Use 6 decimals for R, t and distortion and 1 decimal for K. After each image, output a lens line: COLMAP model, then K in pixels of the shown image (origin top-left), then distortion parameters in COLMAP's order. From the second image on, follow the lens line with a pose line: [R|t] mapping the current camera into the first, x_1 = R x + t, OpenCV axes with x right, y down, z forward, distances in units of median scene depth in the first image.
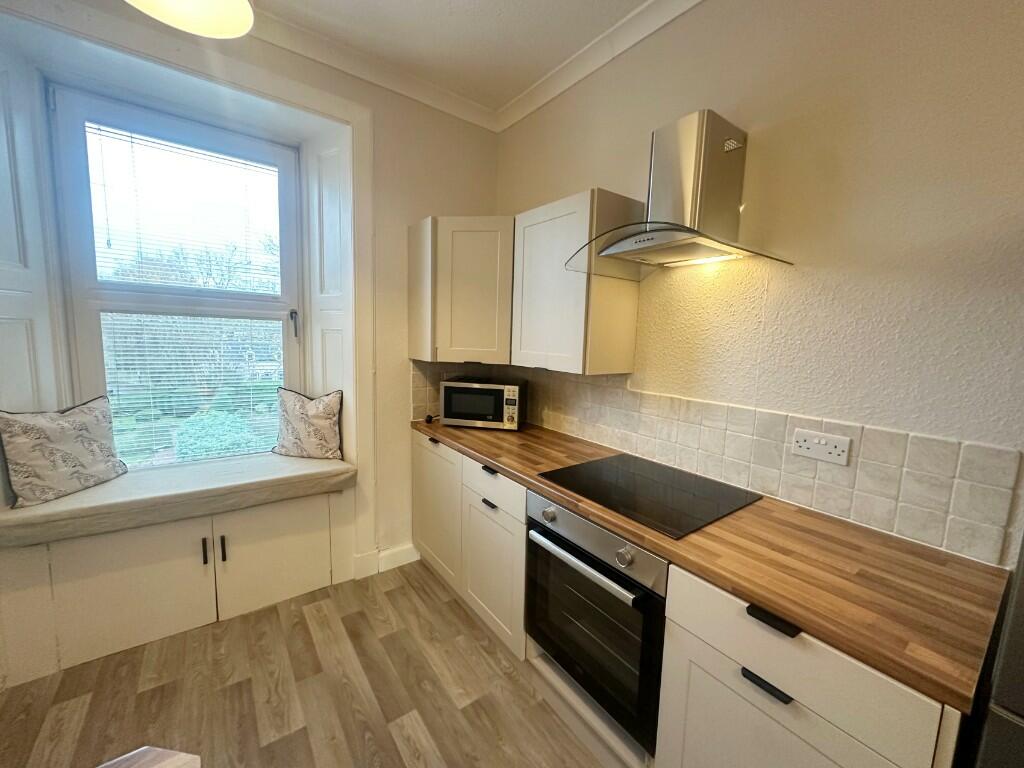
lens RADIAL K [[405.7, 0, 511.0], [0, 405.7, 383.3], [0, 0, 1]] dist [-0.001407, -0.000719]
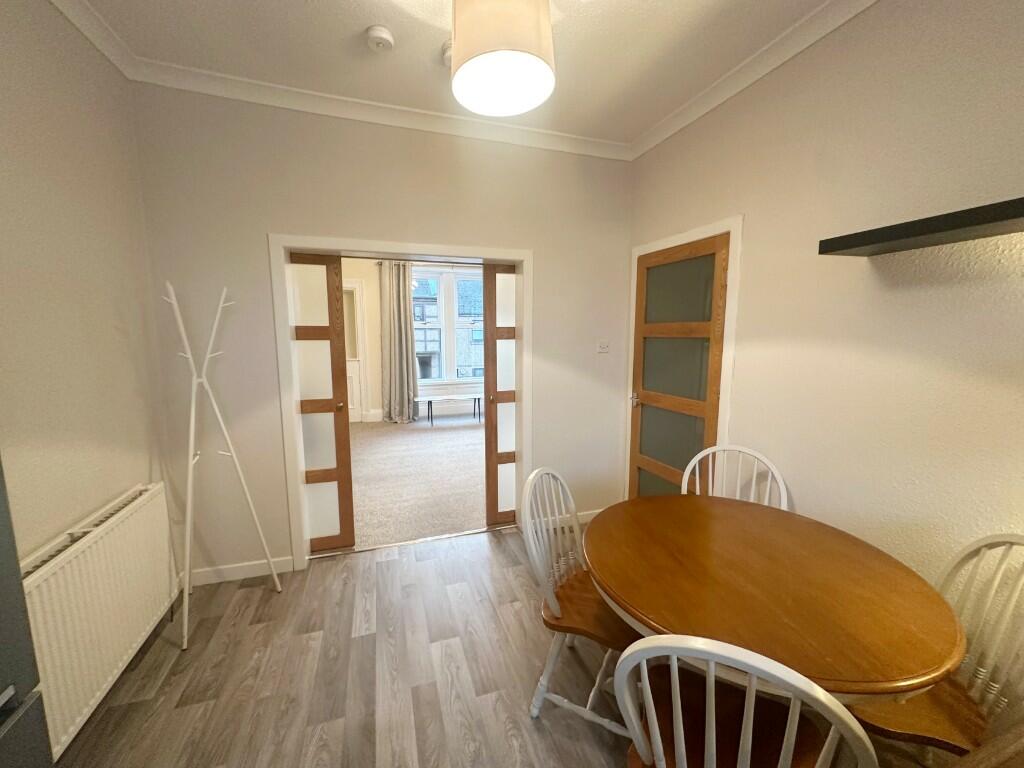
lens RADIAL K [[405.7, 0, 510.3], [0, 405.7, 383.2], [0, 0, 1]] dist [-0.001407, -0.000719]
pose [[-0.948118, -0.079931, 0.307707, -0.750028], [0.002277, 0.966146, 0.257987, -0.209669], [-0.317911, 0.245303, -0.915838, 1.317706]]
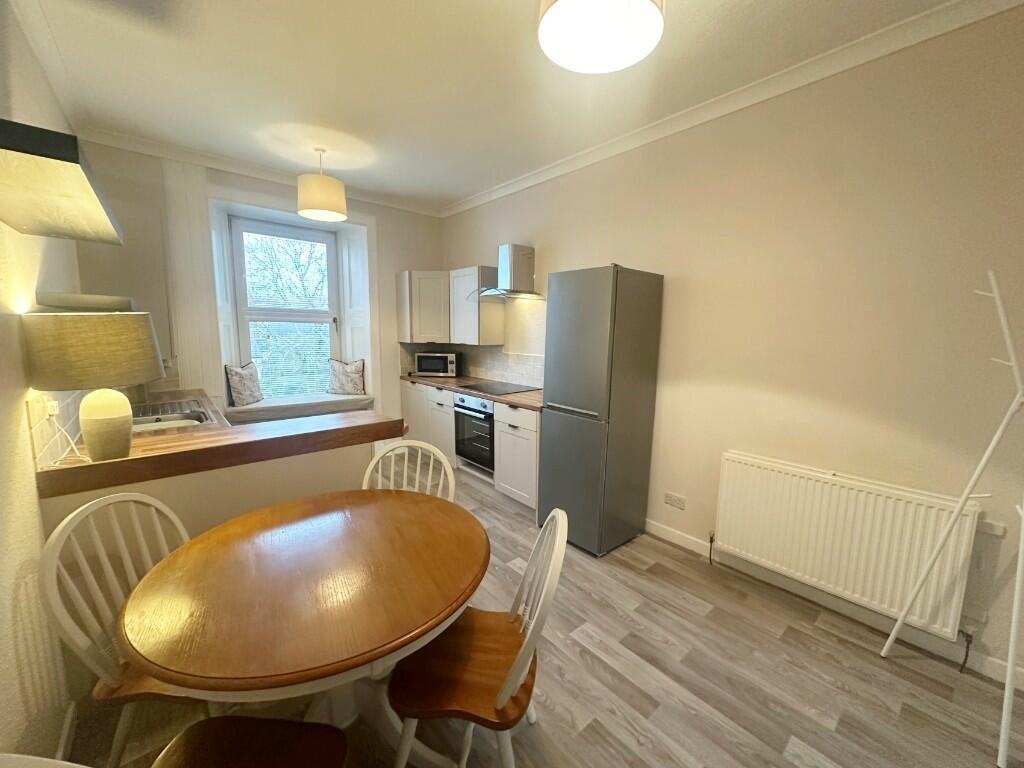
lens RADIAL K [[405.7, 0, 514.7], [0, 405.7, 382.3], [0, 0, 1]] dist [-0.001407, -0.000719]
pose [[0.996597, -0.030898, 0.076416, 0.160202], [0.029823, 0.999440, 0.015169, 0.129609], [-0.076842, -0.012838, 0.996961, -1.055782]]
